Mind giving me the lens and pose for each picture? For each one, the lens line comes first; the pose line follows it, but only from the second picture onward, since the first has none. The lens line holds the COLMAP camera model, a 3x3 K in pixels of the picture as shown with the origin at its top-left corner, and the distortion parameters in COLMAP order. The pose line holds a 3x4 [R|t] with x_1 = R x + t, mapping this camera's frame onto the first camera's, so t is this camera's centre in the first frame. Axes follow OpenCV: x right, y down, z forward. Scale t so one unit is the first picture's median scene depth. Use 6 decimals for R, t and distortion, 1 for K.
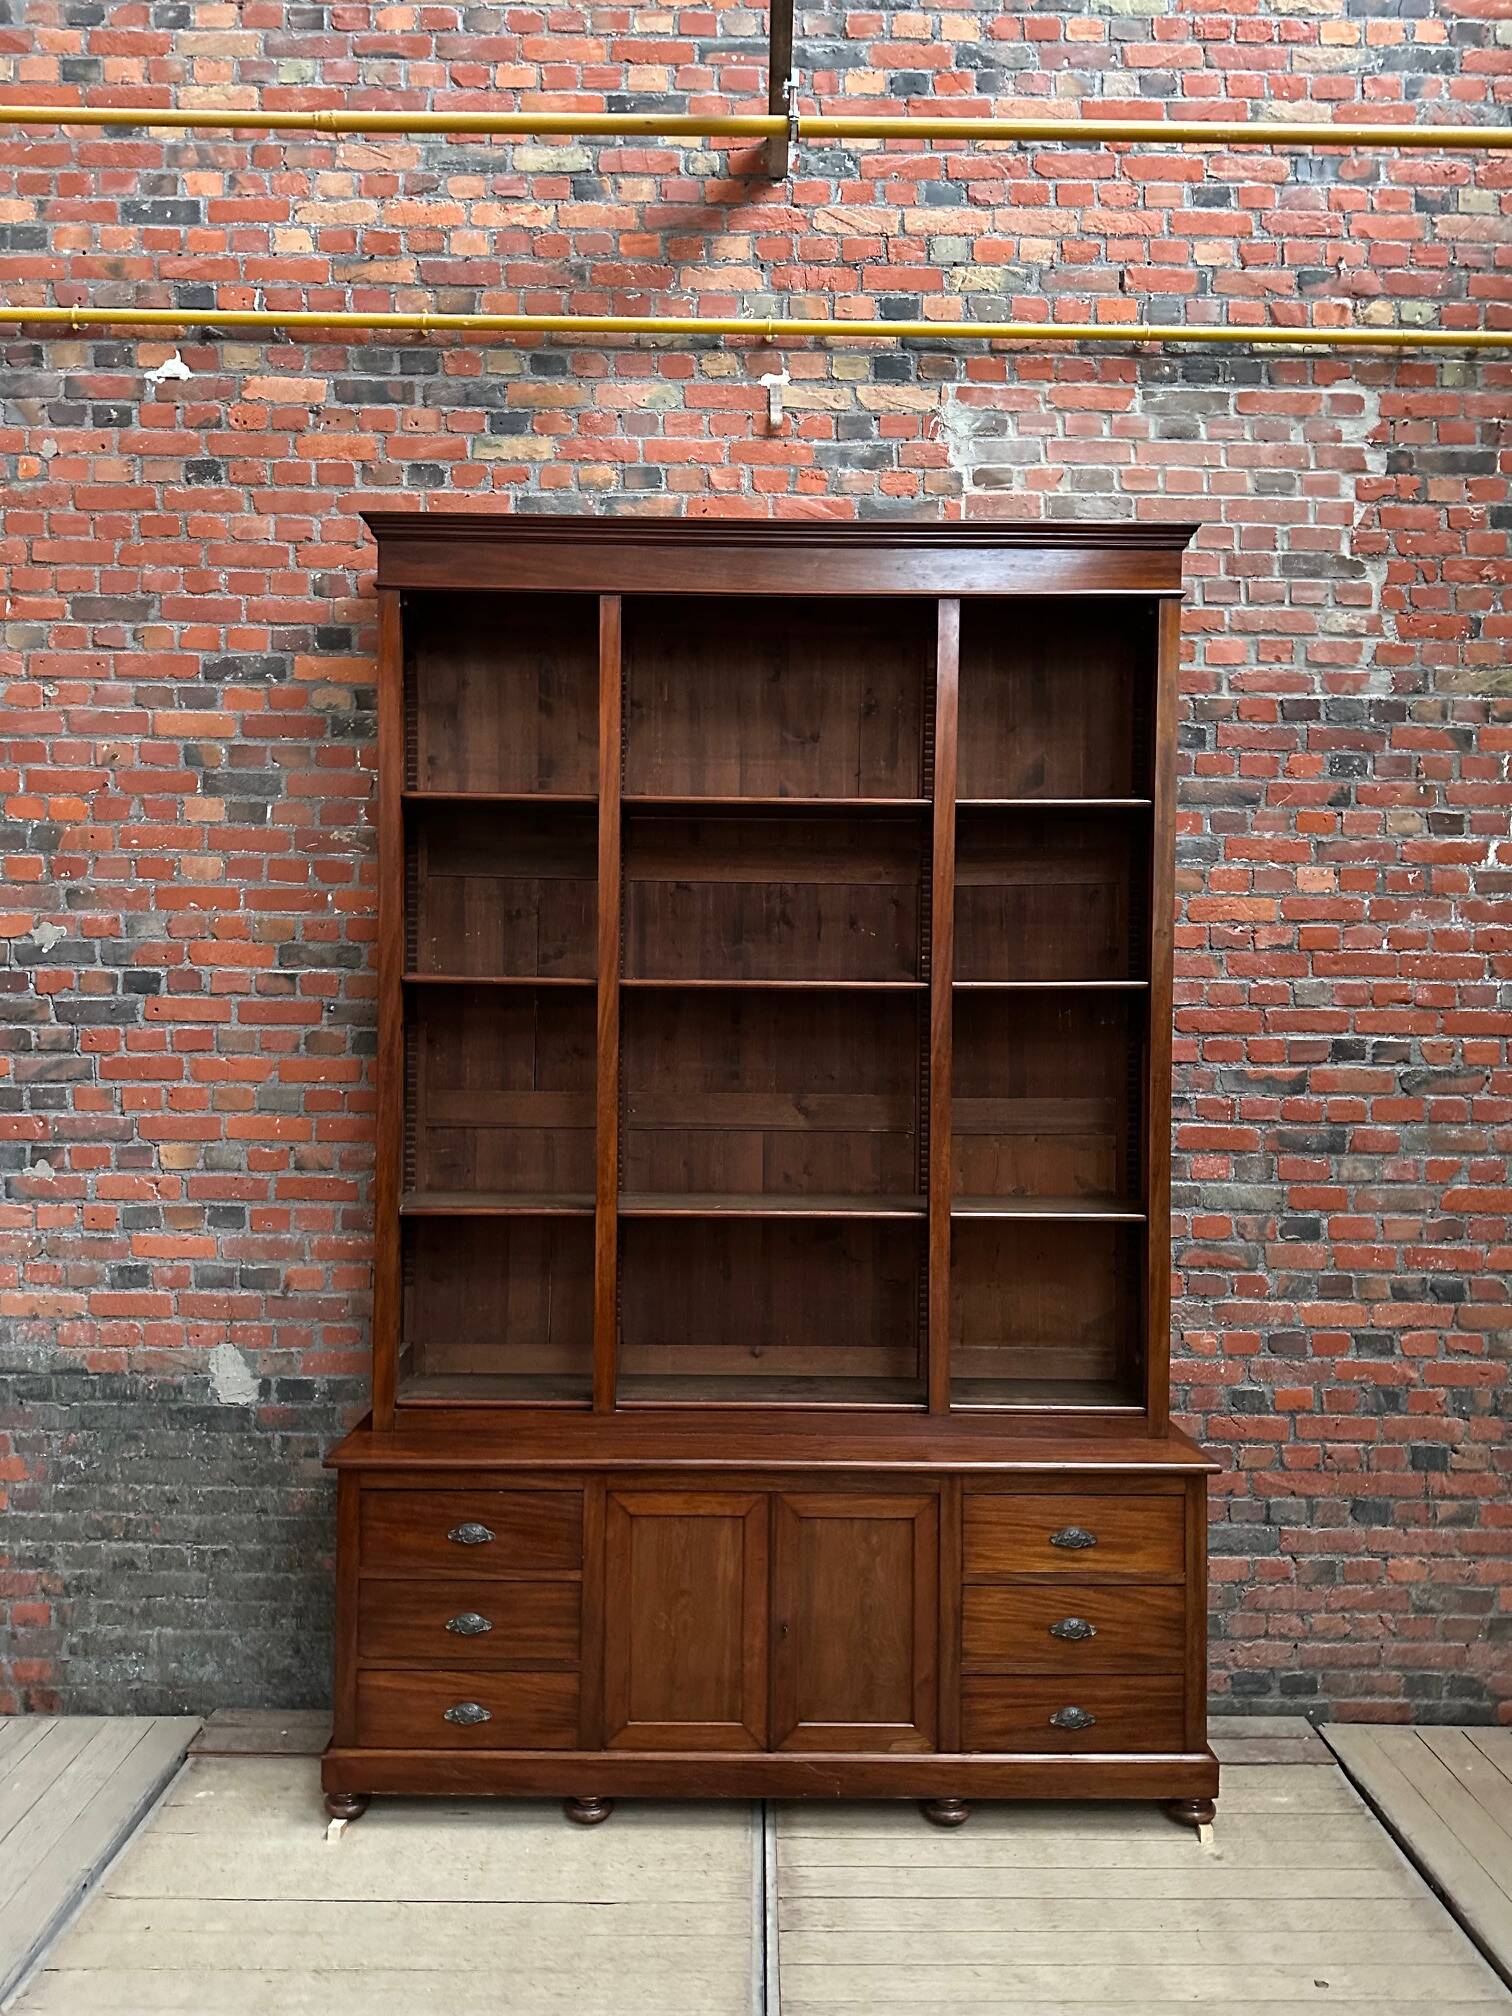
lens RADIAL K [[1423.8, 0, 753.7], [0, 1423.8, 1008.9], [0, 0, 1]] dist [0.030276, -0.033218]
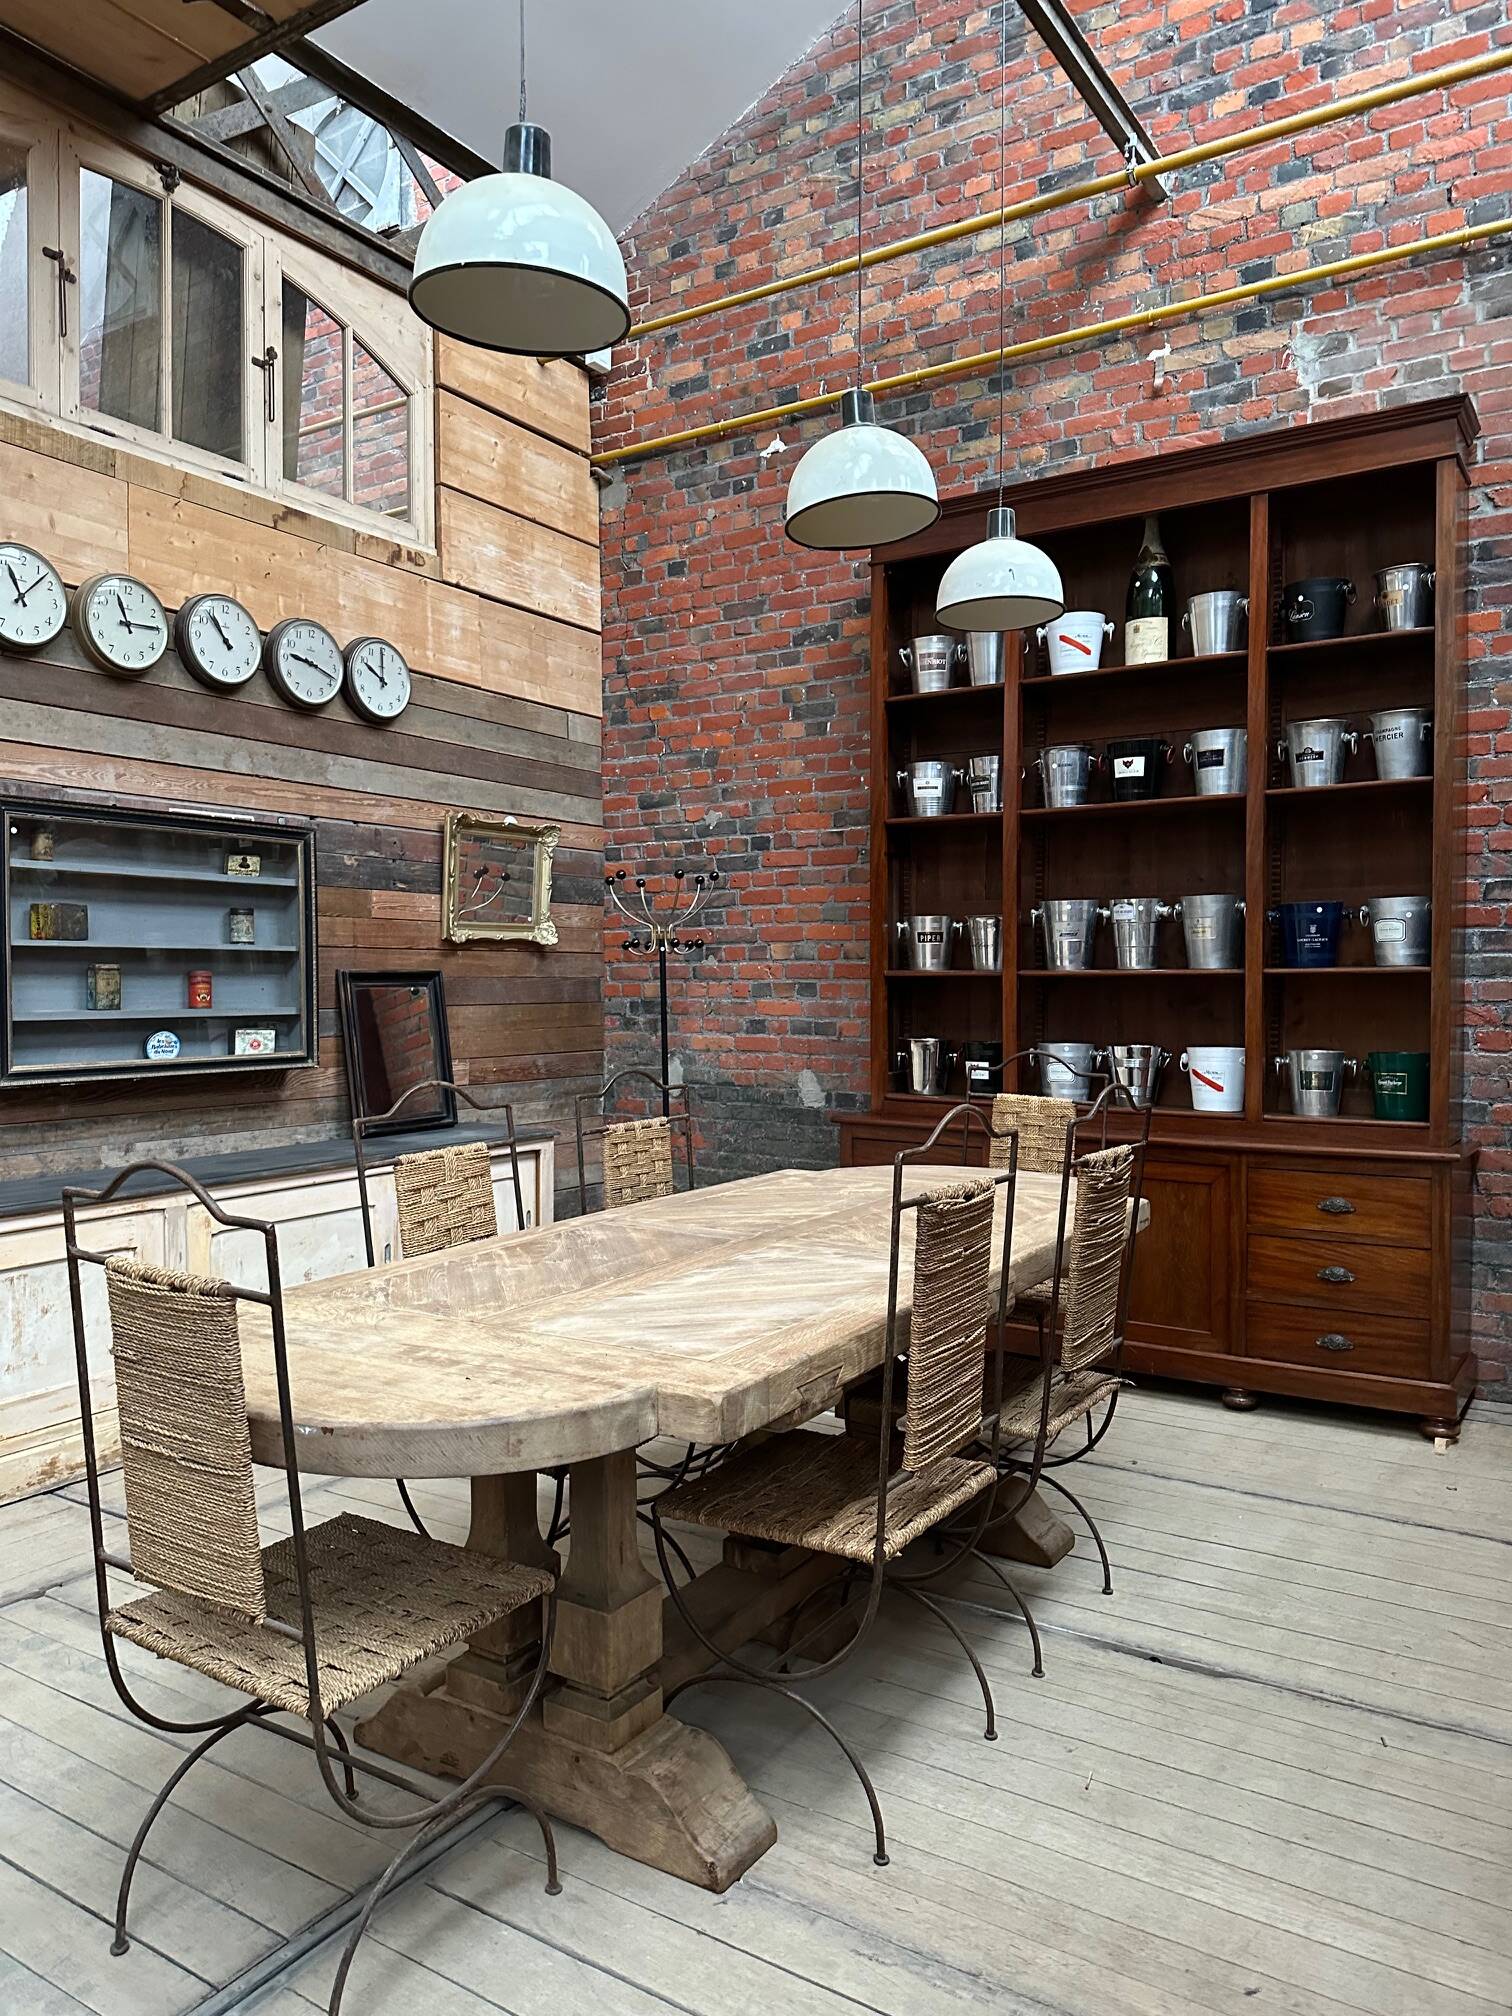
lens RADIAL K [[1423.8, 0, 743.0], [0, 1423.8, 1016.0], [0, 0, 1]] dist [0.030276, -0.033218]
pose [[0.832622, 0.002358, -0.553836, 0.429874], [0.007606, 0.999848, 0.015692, 0.150278], [0.553789, -0.017278, 0.832478, -0.328897]]
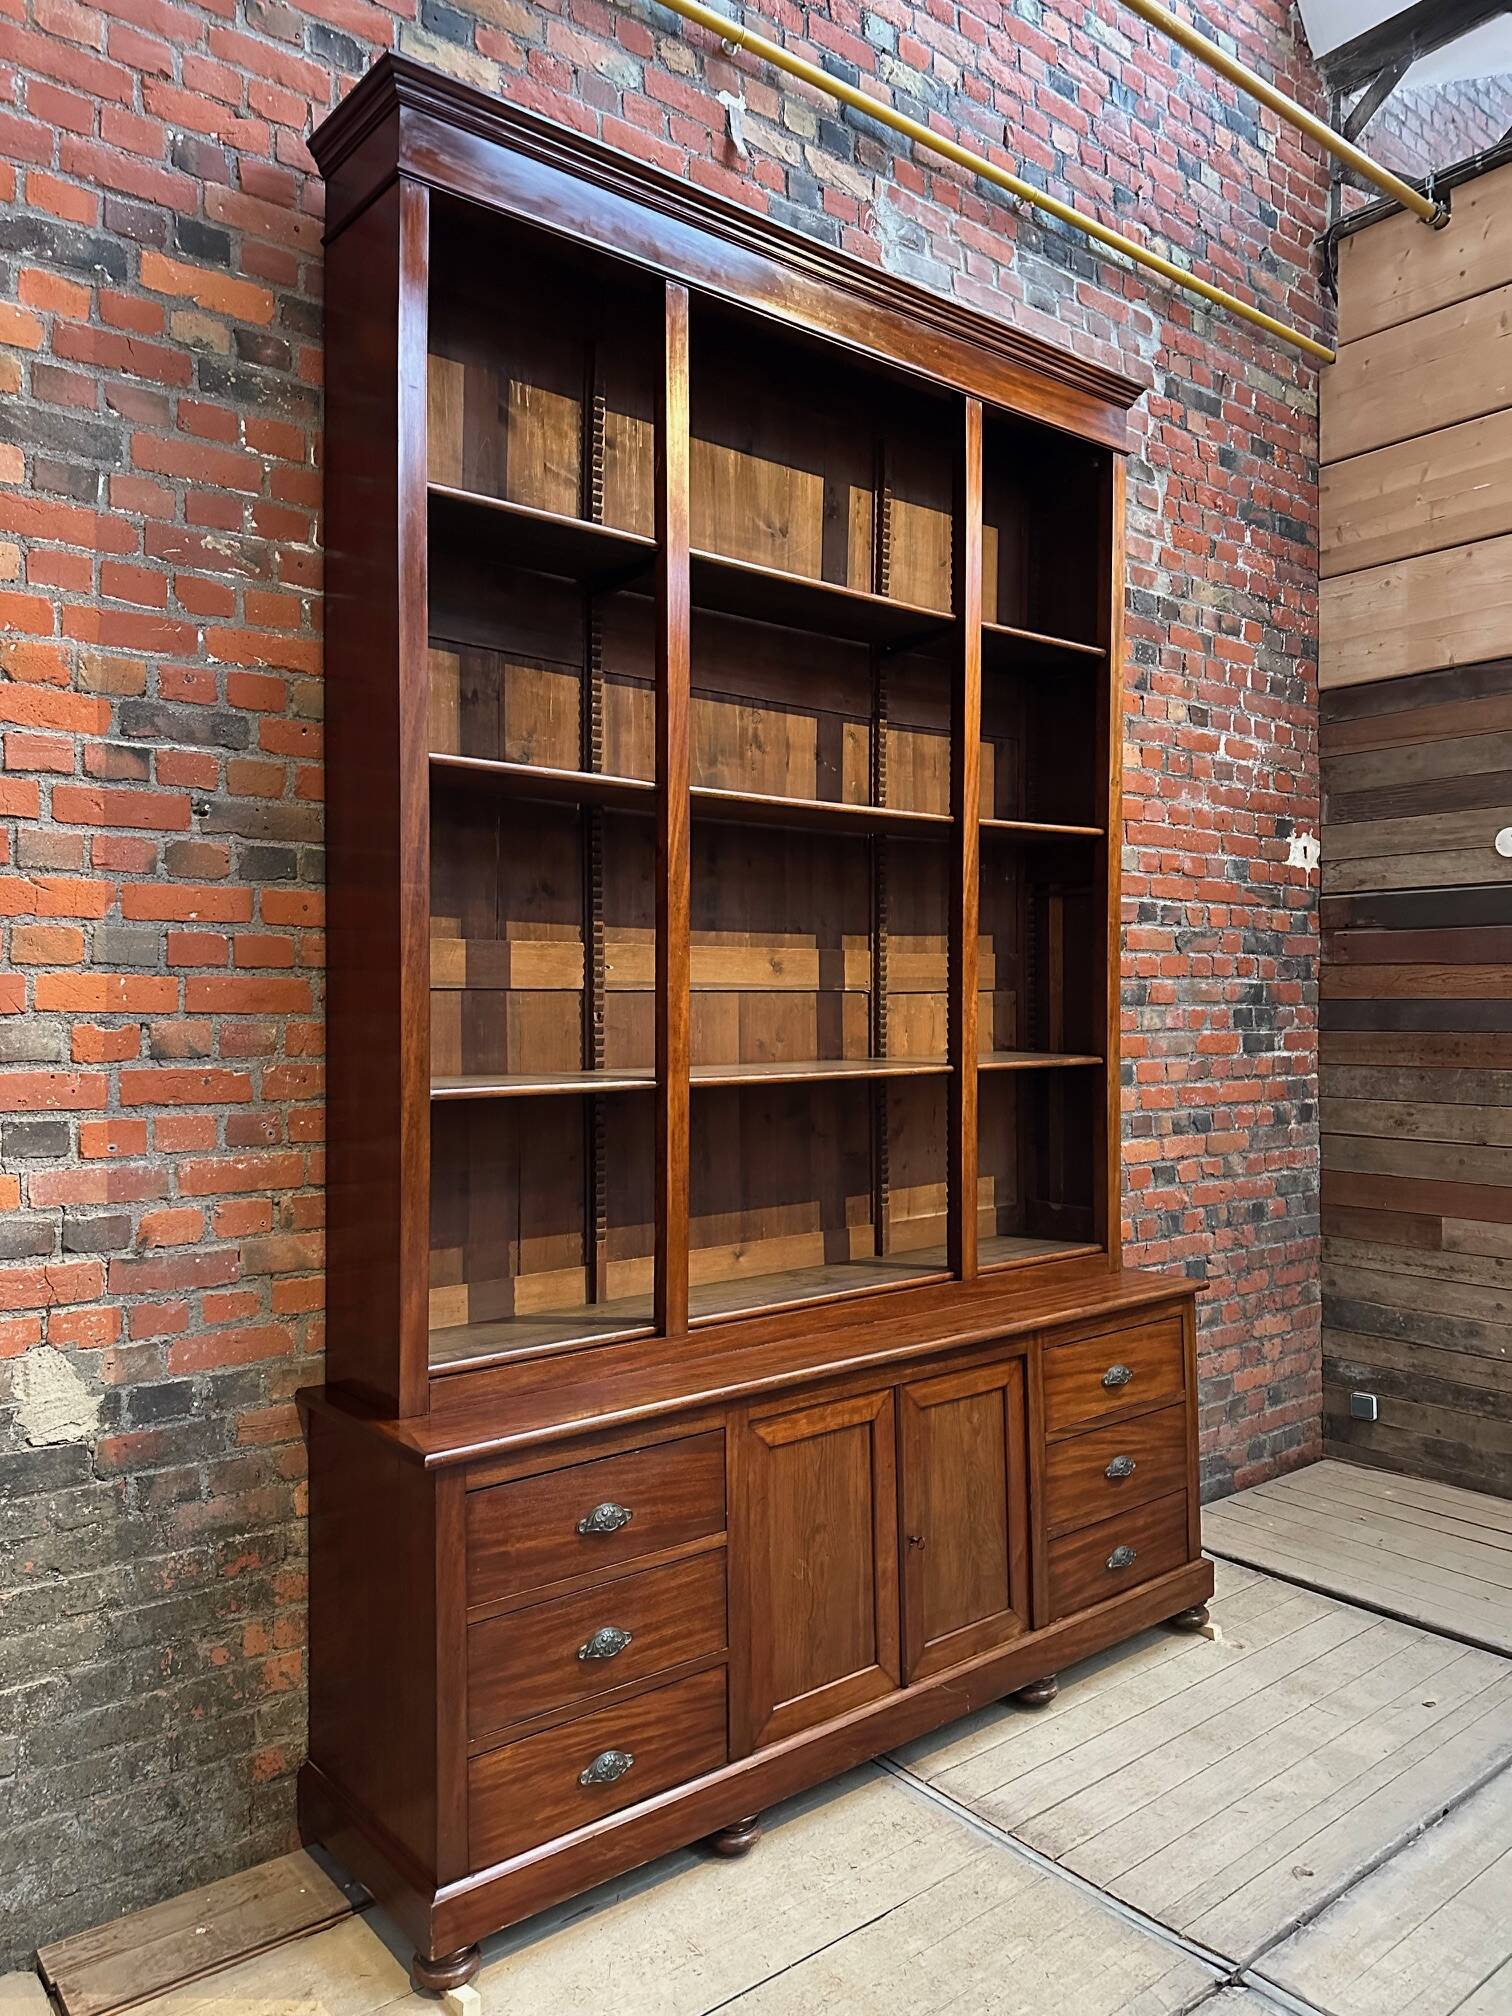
lens RADIAL K [[1423.8, 0, 765.0], [0, 1423.8, 998.2], [0, 0, 1]] dist [0.030276, -0.033218]
pose [[0.778033, -0.013491, 0.628078, -0.509558], [0.013617, 0.999897, 0.004609, 0.086815], [-0.628076, 0.004967, 0.778137, 0.331092]]
